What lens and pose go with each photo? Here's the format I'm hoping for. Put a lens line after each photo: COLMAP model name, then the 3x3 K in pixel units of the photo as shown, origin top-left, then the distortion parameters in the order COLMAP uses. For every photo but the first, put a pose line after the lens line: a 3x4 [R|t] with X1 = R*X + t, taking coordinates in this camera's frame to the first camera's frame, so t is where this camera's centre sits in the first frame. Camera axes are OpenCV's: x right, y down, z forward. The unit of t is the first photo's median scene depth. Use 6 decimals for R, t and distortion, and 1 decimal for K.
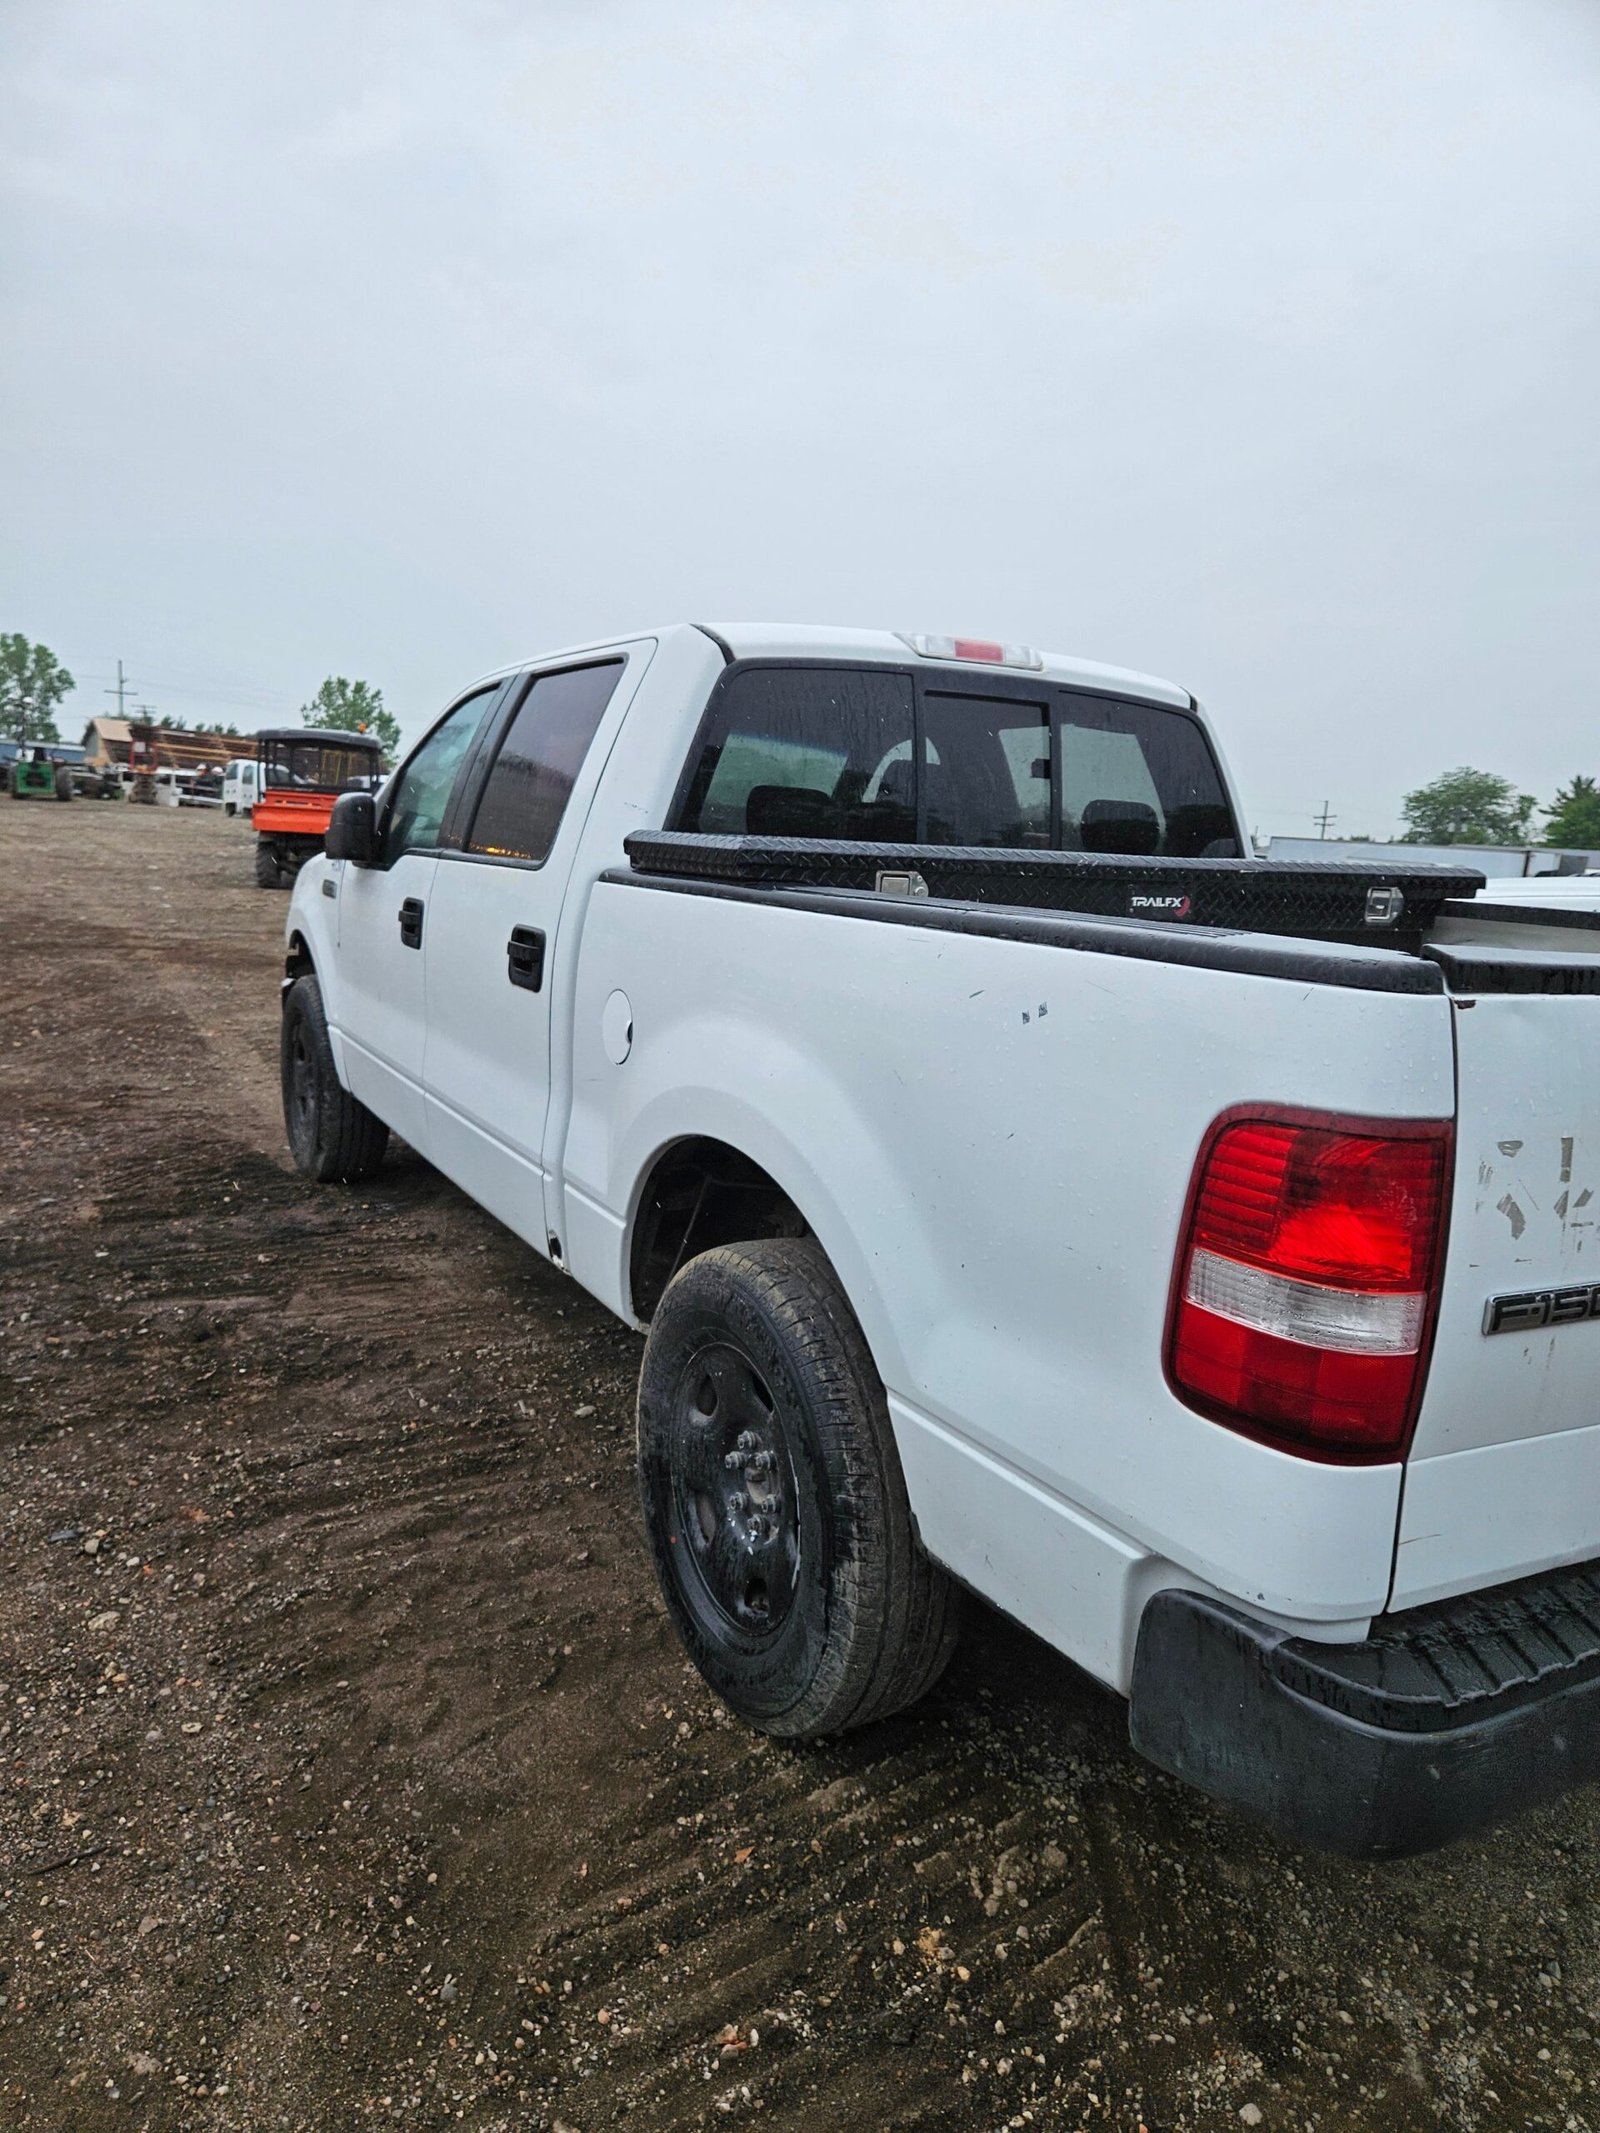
lens RADIAL K [[1427.7, 0, 775.8], [0, 1427.7, 1087.2], [0, 0, 1]] dist [0.077341, -0.062760]
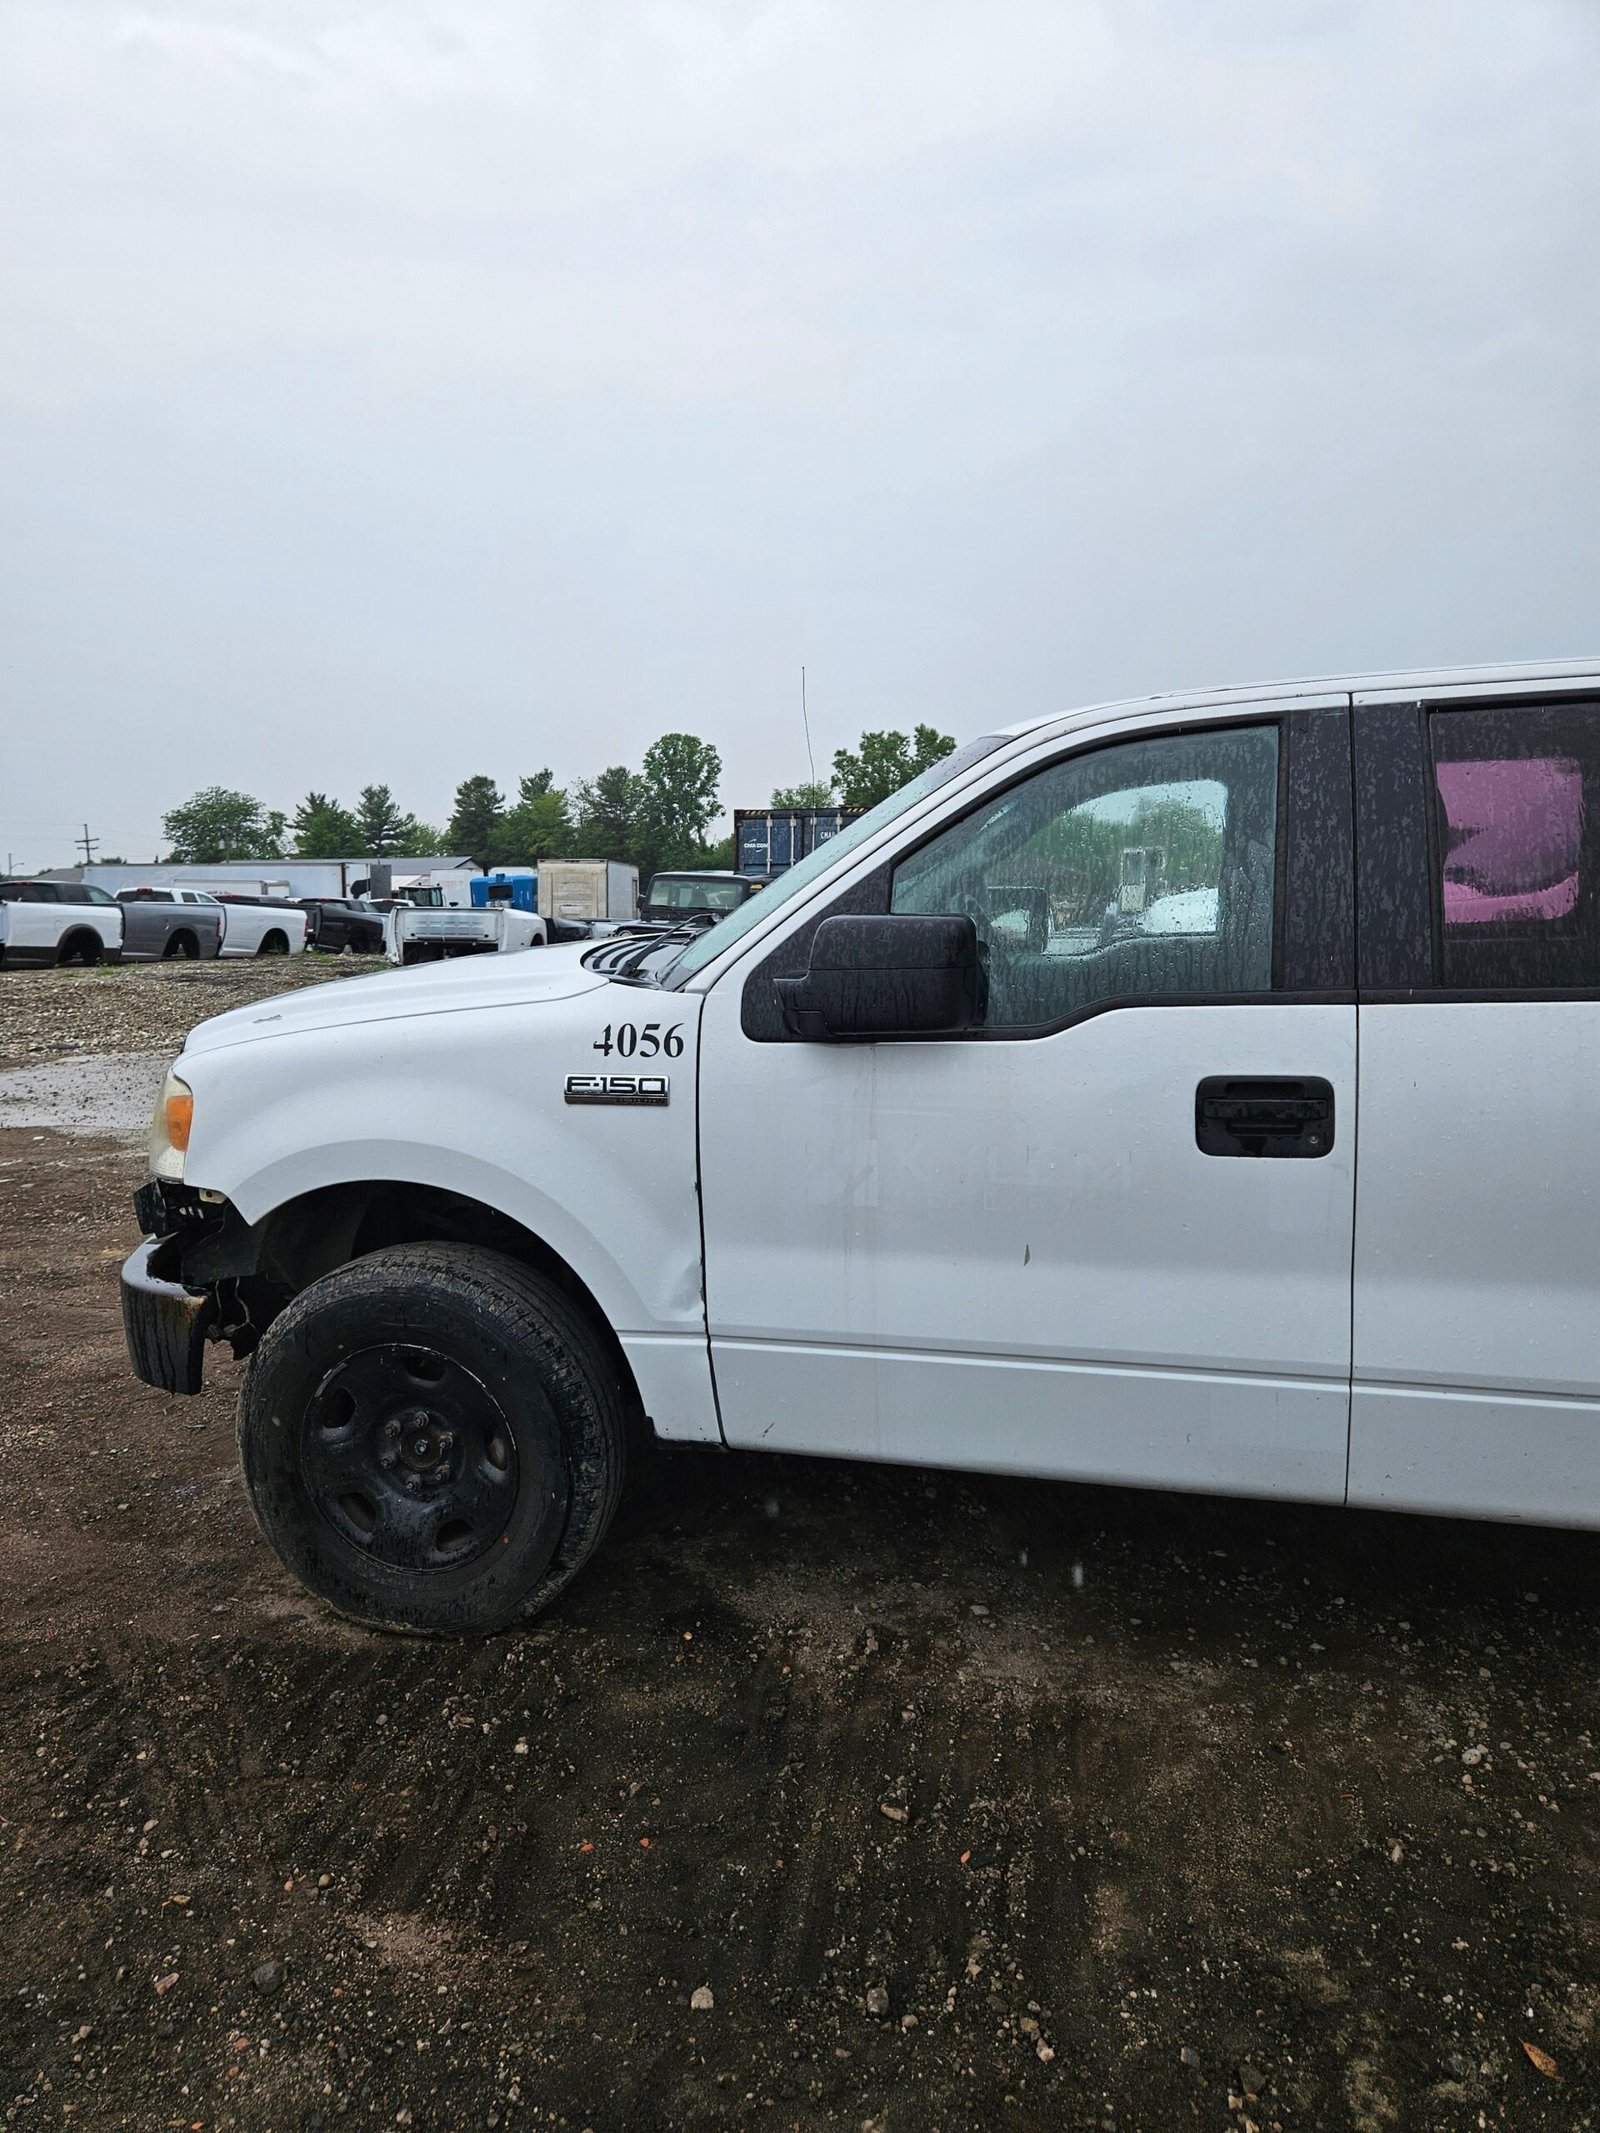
lens RADIAL K [[1427.7, 0, 772.7], [0, 1427.7, 1046.2], [0, 0, 1]] dist [0.077341, -0.062760]
pose [[0.678895, -0.160434, 0.716493, -1.361908], [0.189009, 0.981136, 0.040600, -0.341731], [-0.709490, 0.107861, 0.696412, 1.221643]]
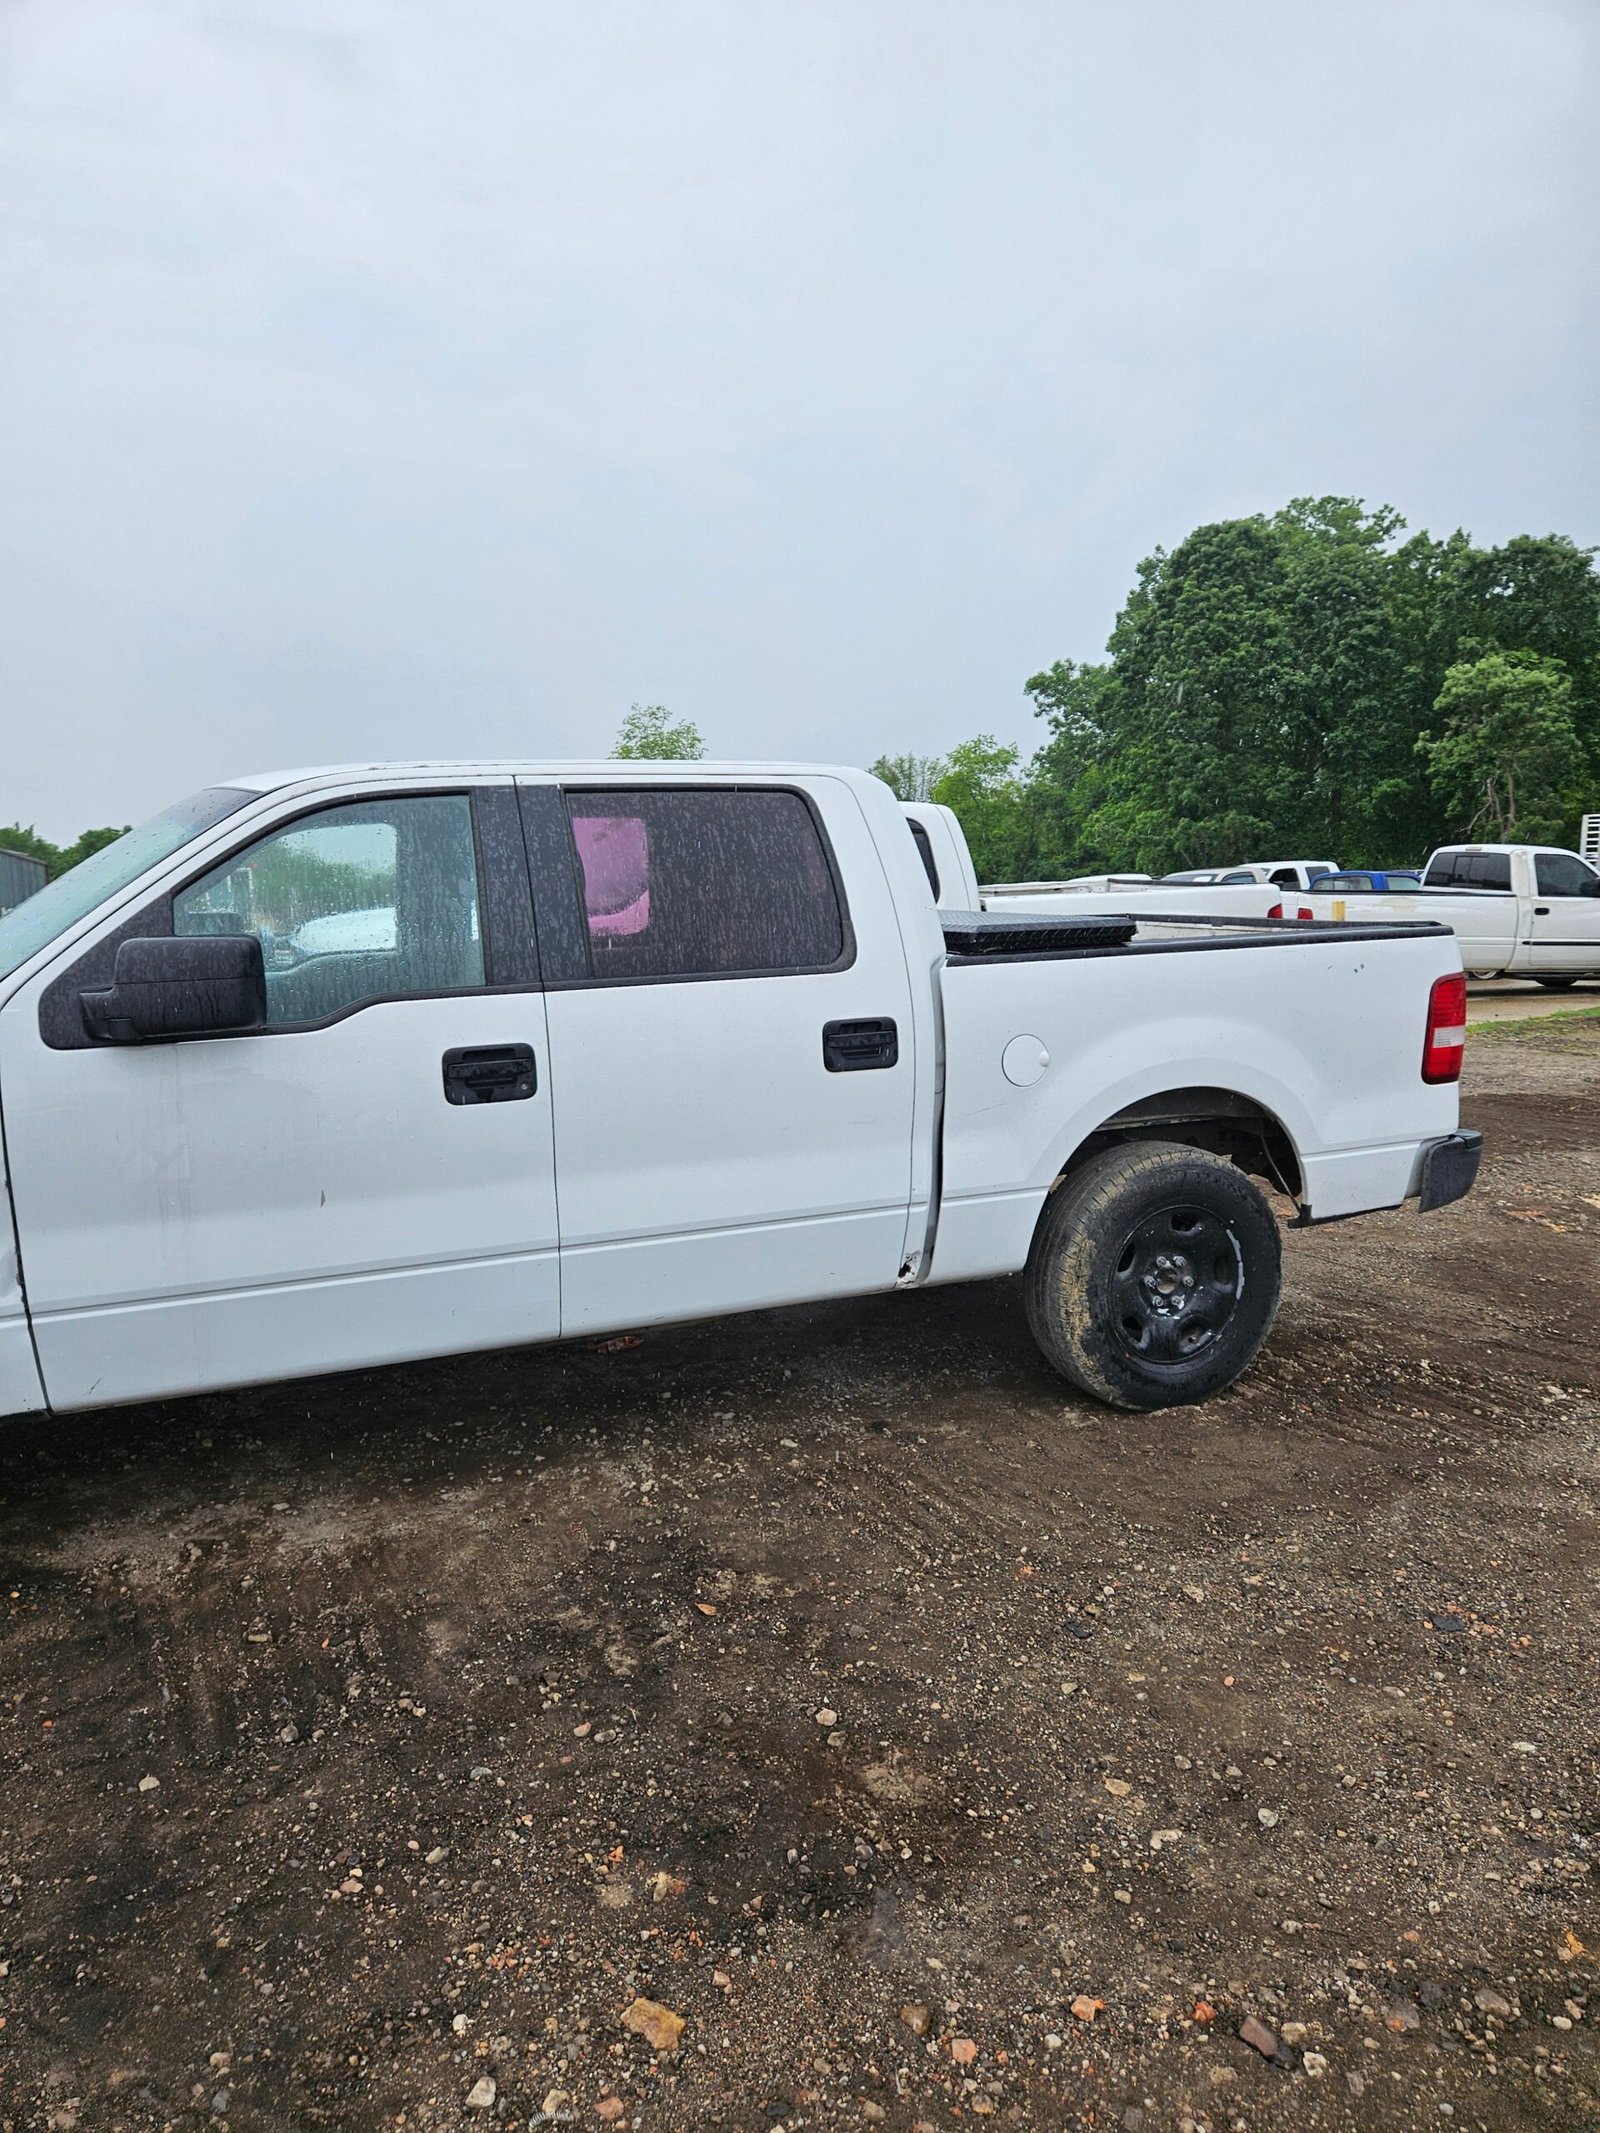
lens RADIAL K [[1427.7, 0, 824.7], [0, 1427.7, 1084.9], [0, 0, 1]] dist [0.077341, -0.062760]
pose [[0.101656, -0.206005, 0.973256, -1.764370], [0.203667, 0.961912, 0.182331, -0.368930], [-0.973748, 0.179685, 0.139741, 1.164433]]
